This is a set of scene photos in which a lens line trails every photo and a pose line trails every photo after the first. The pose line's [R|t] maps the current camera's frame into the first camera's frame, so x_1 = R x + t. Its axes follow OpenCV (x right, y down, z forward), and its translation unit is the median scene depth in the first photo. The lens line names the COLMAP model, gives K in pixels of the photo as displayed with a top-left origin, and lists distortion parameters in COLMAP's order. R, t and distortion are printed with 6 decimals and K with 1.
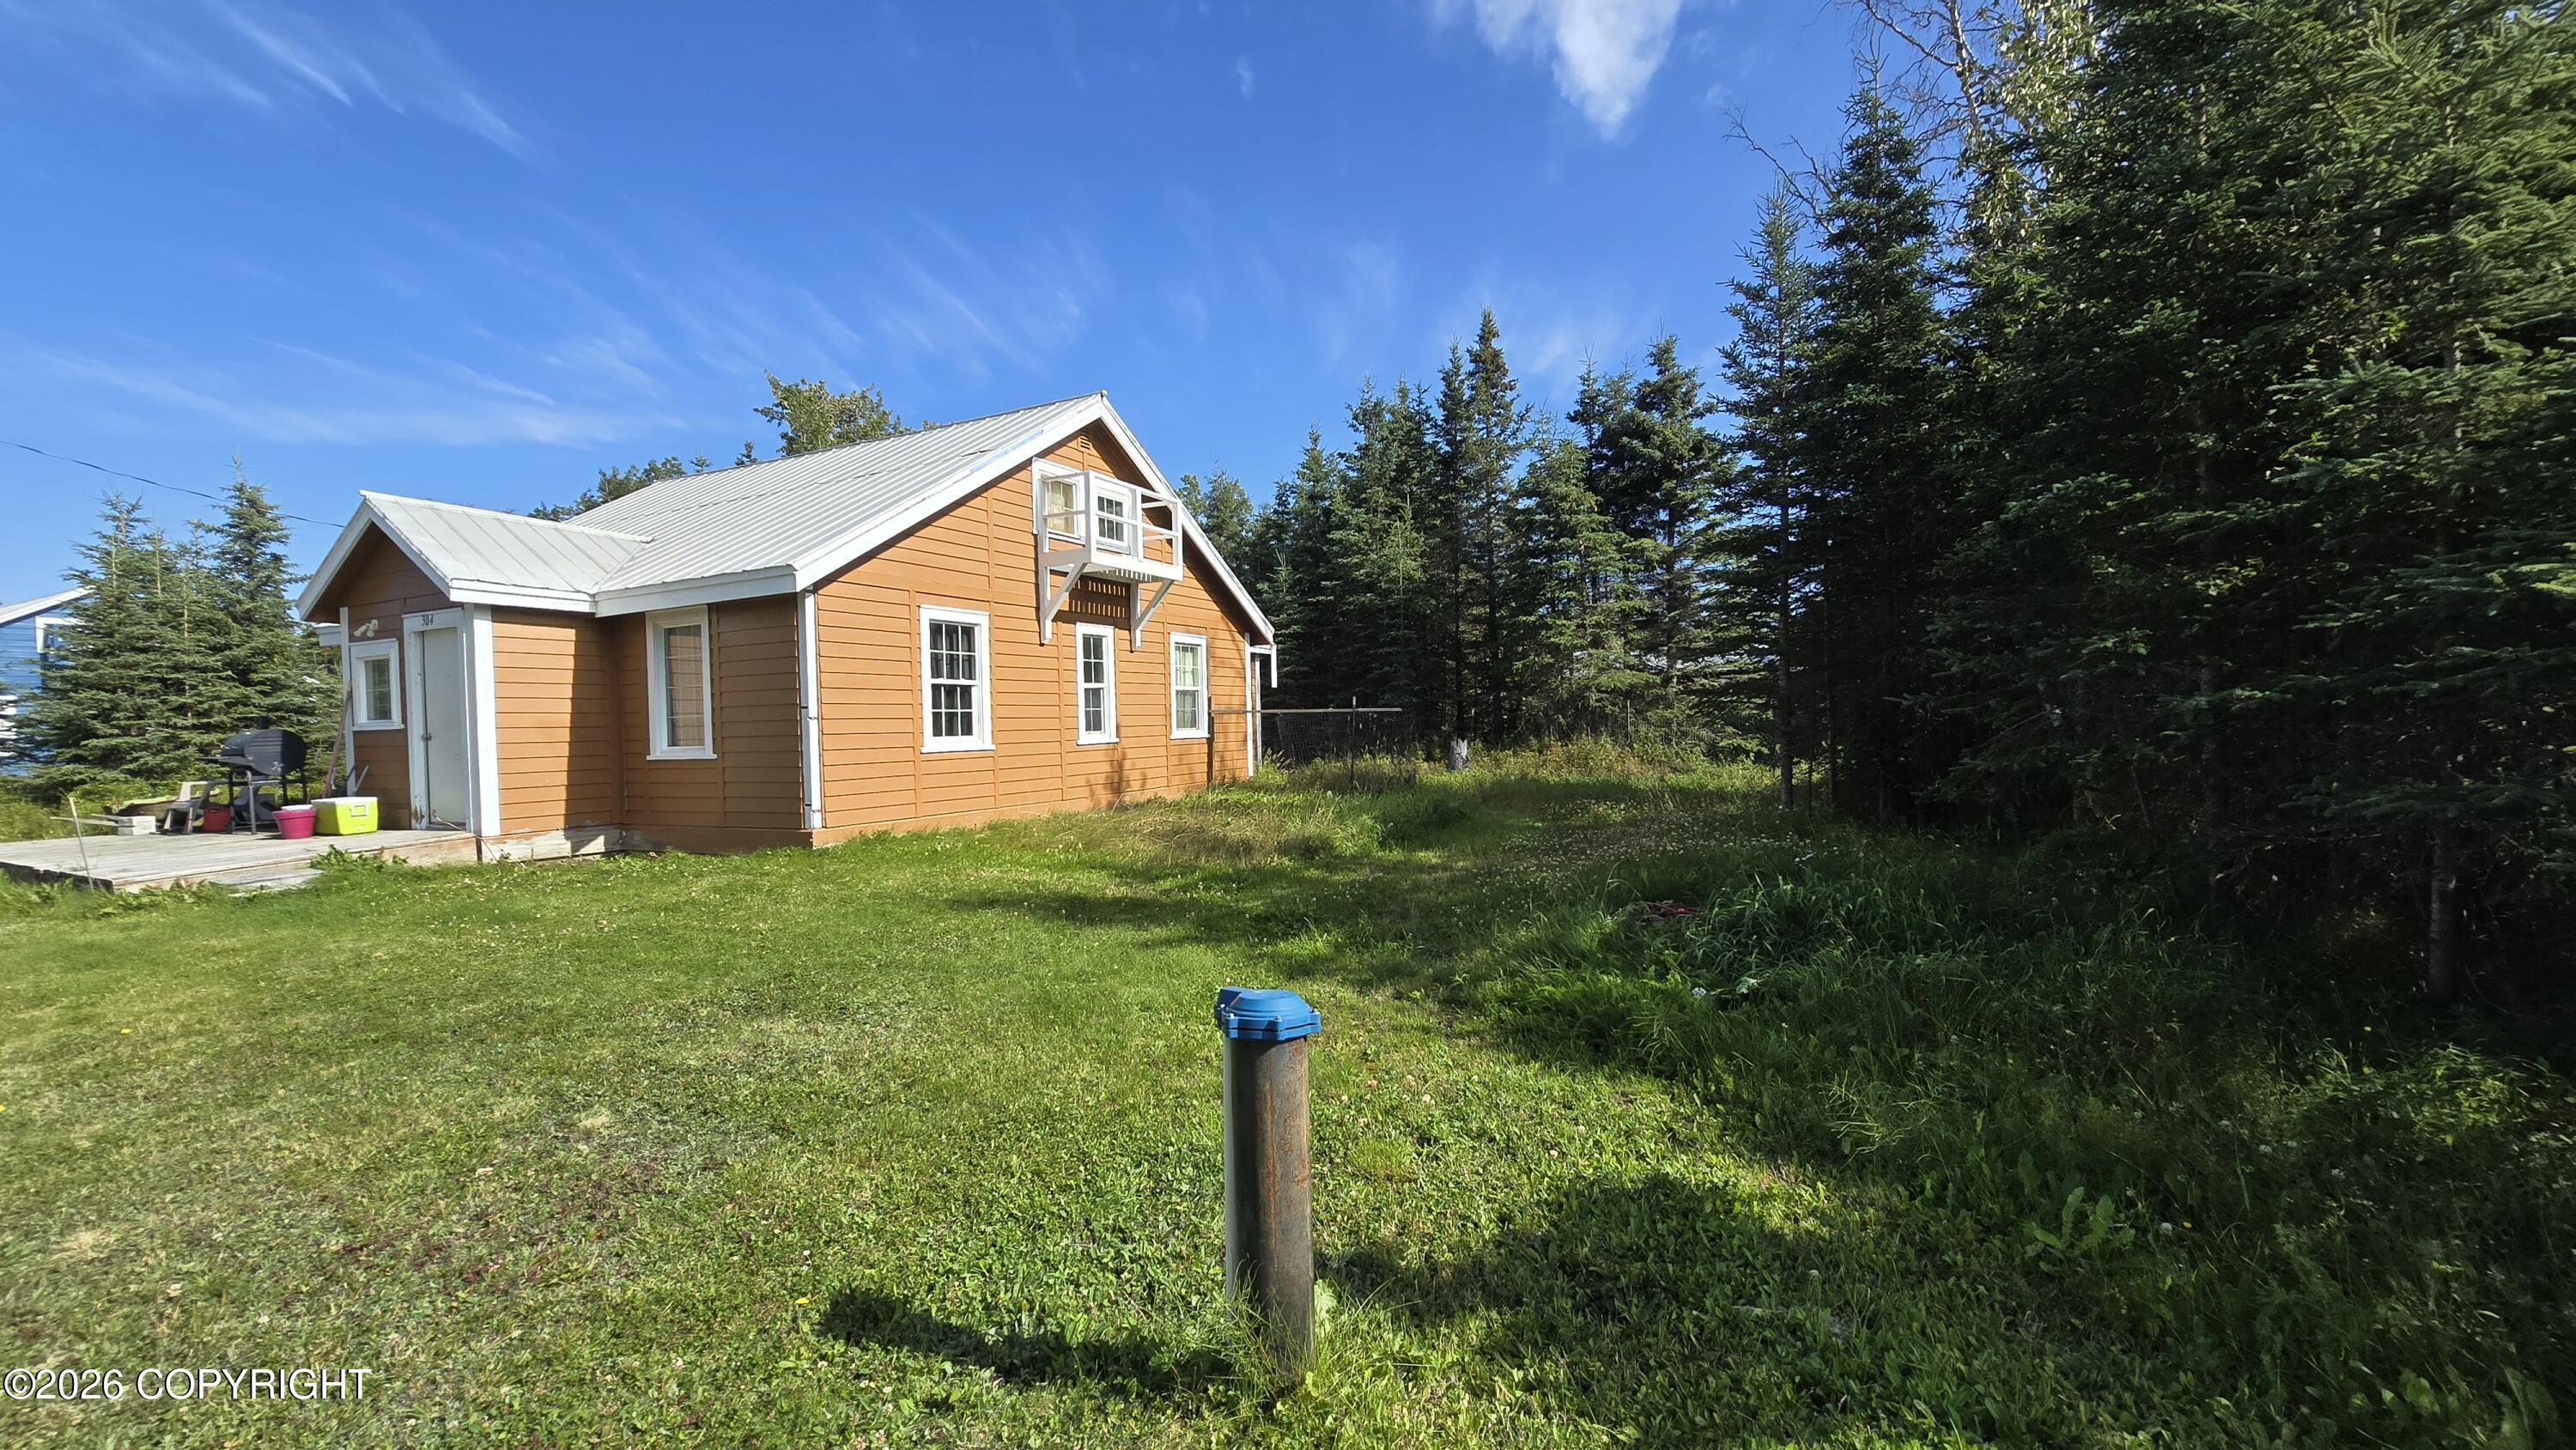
lens RADIAL K [[1058.9, 0, 1286.3], [0, 1058.9, 740.4], [0, 0, 1]] dist [-0.003746, 0.000103]
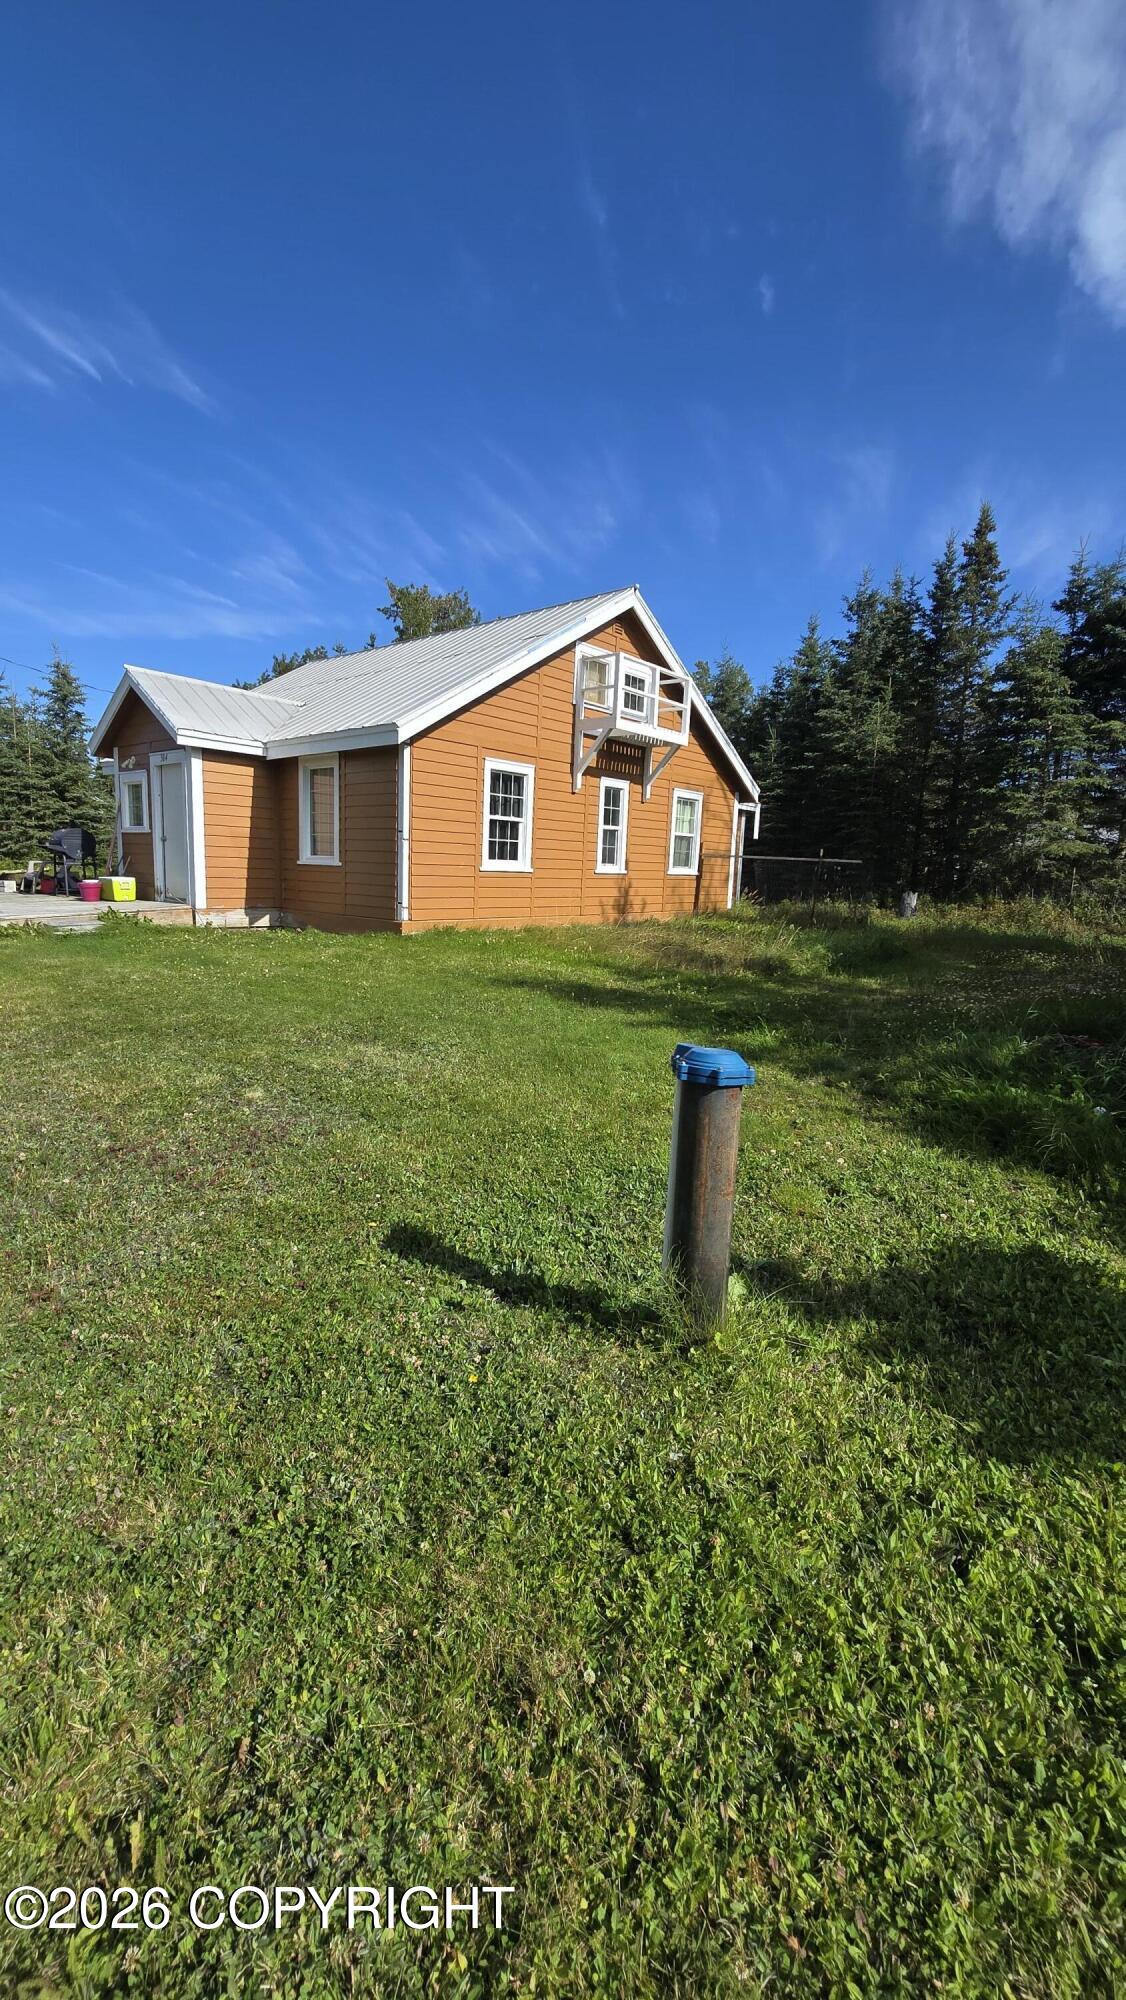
lens RADIAL K [[822.2, 0, 551.3], [0, 822.2, 990.1], [0, 0, 1]] dist [-0.003746, 0.000103]
pose [[0.966833, 0.097909, -0.235898, 0.003732], [-0.065391, 0.987713, 0.141942, 0.007781], [0.246897, -0.121808, 0.961356, 0.002357]]
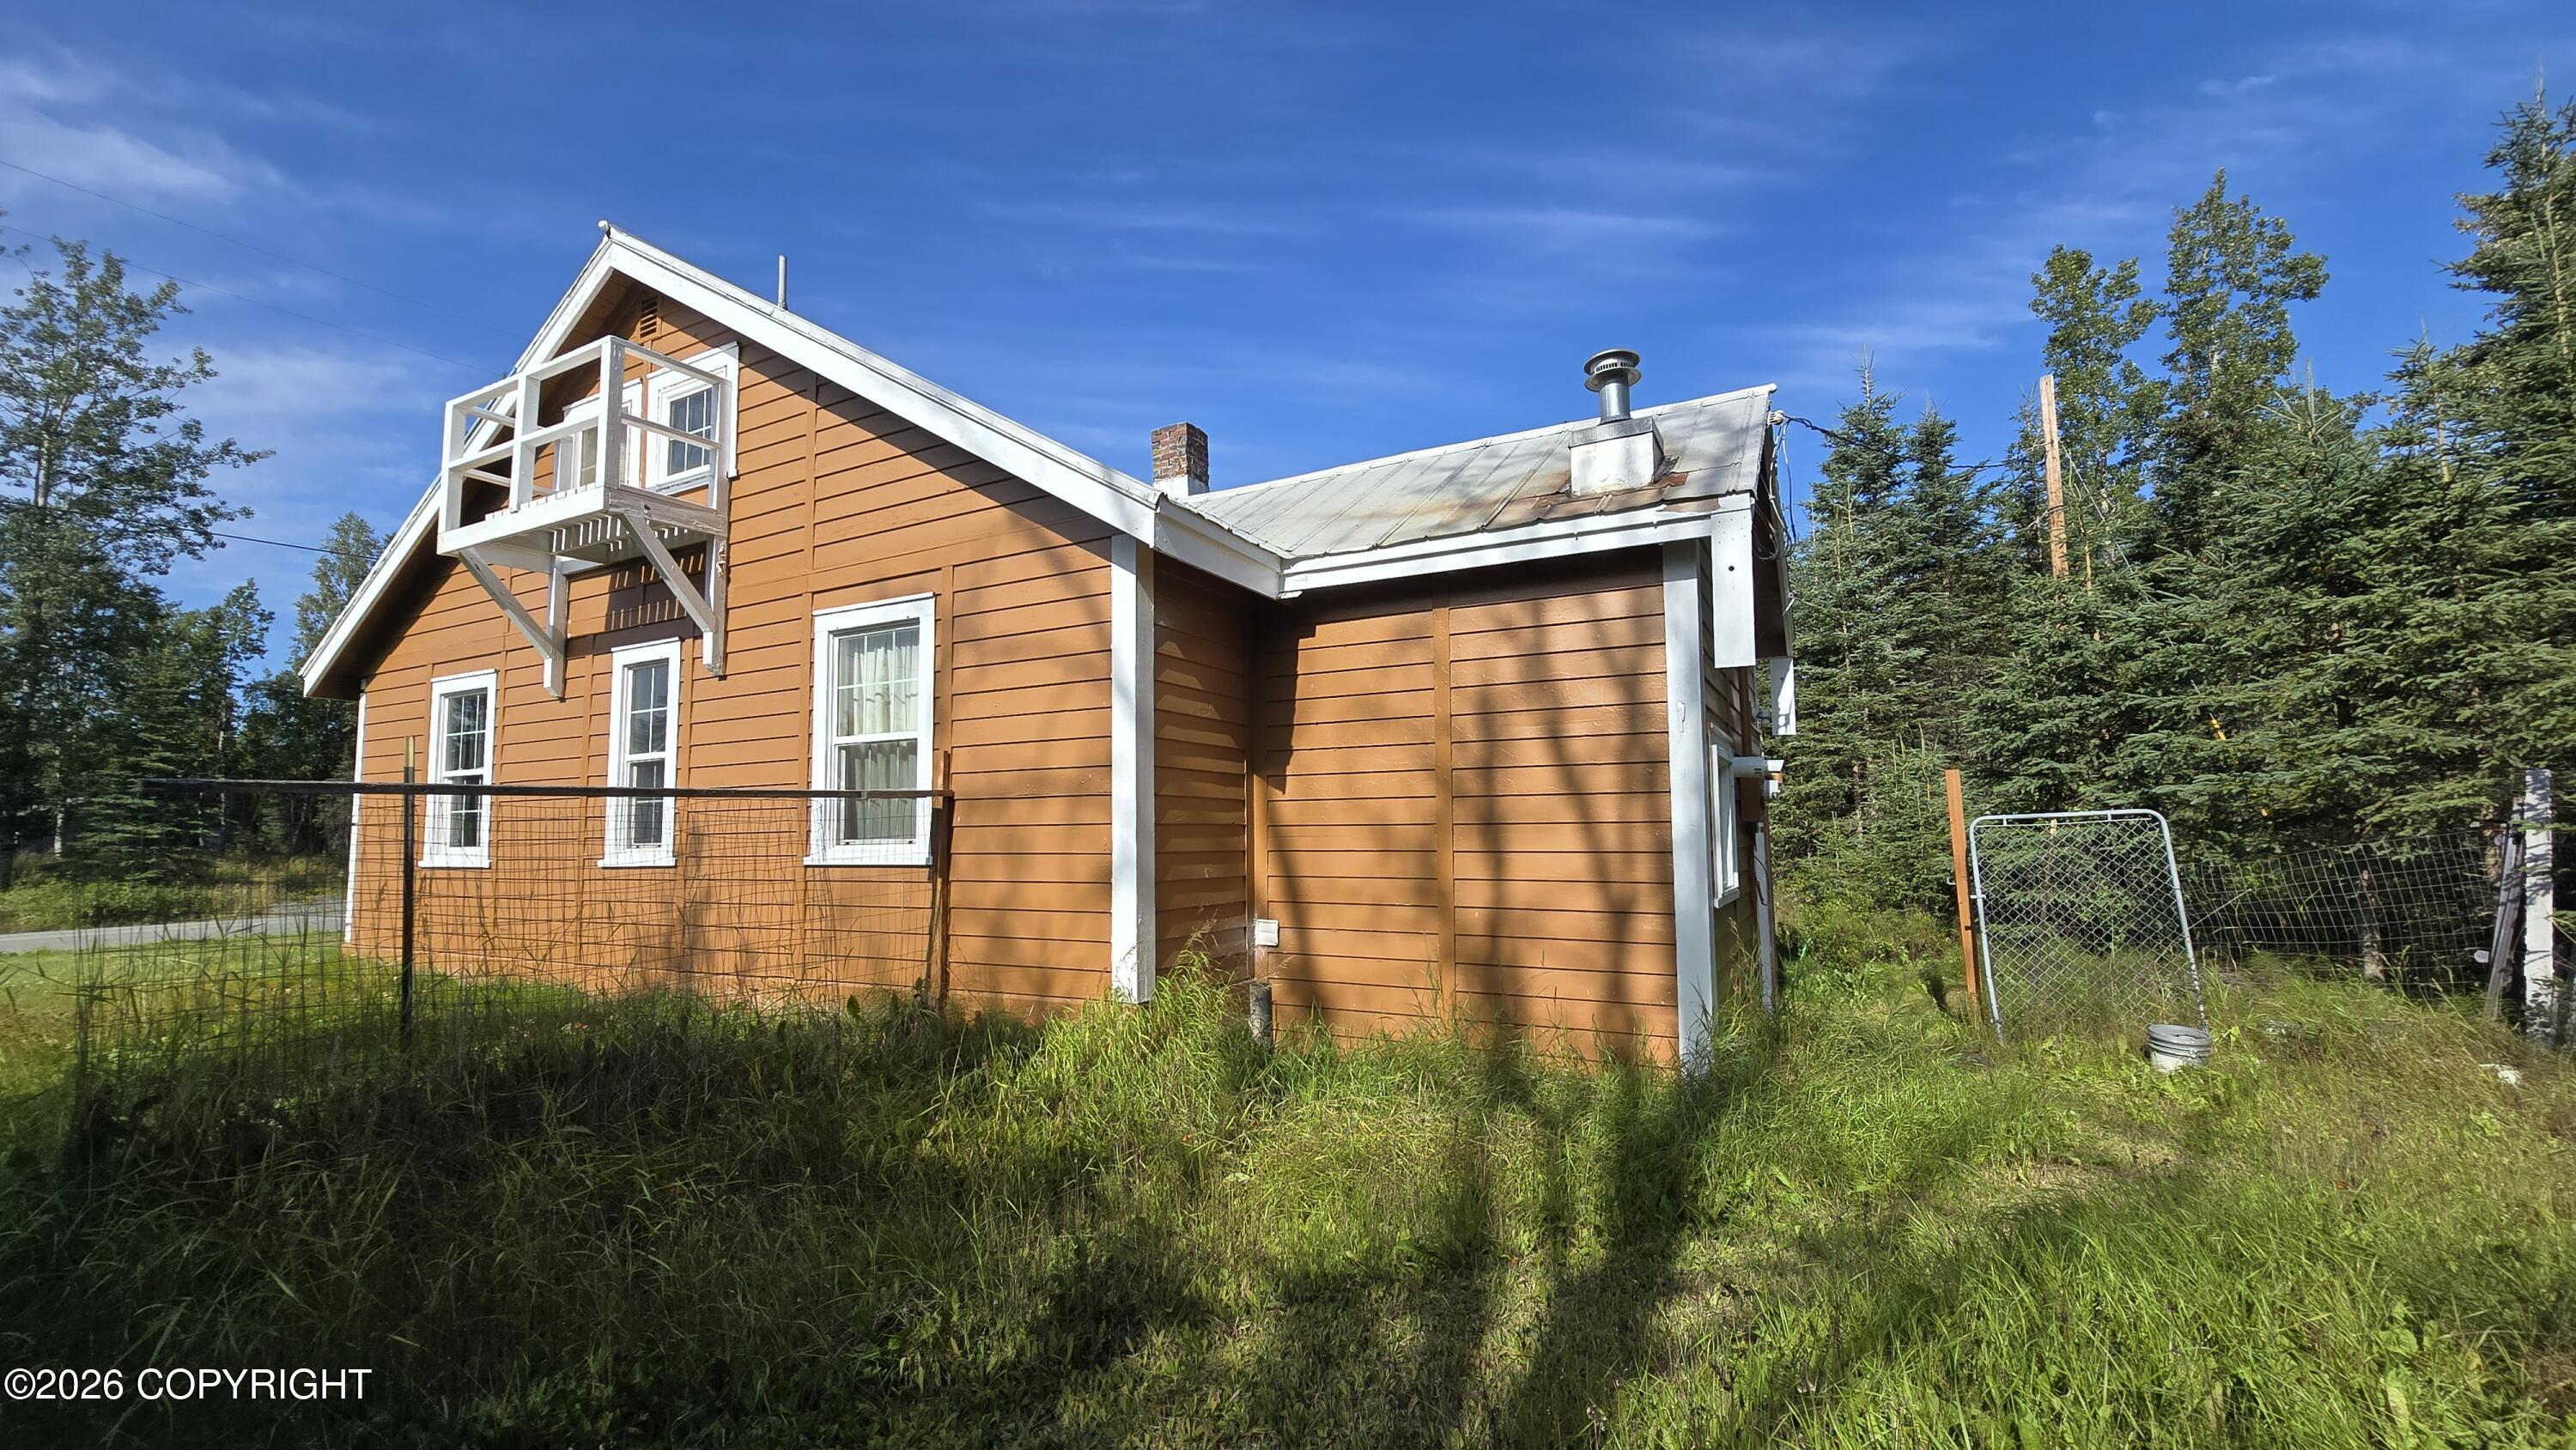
lens RADIAL K [[1058.9, 0, 1286.3], [0, 1058.9, 740.4], [0, 0, 1]] dist [-0.003746, 0.000103]
pose [[-0.014353, -0.059933, -0.998099, 0.467264], [0.004920, 0.998186, -0.060009, -0.037699], [0.999885, -0.005772, -0.014032, 1.823824]]
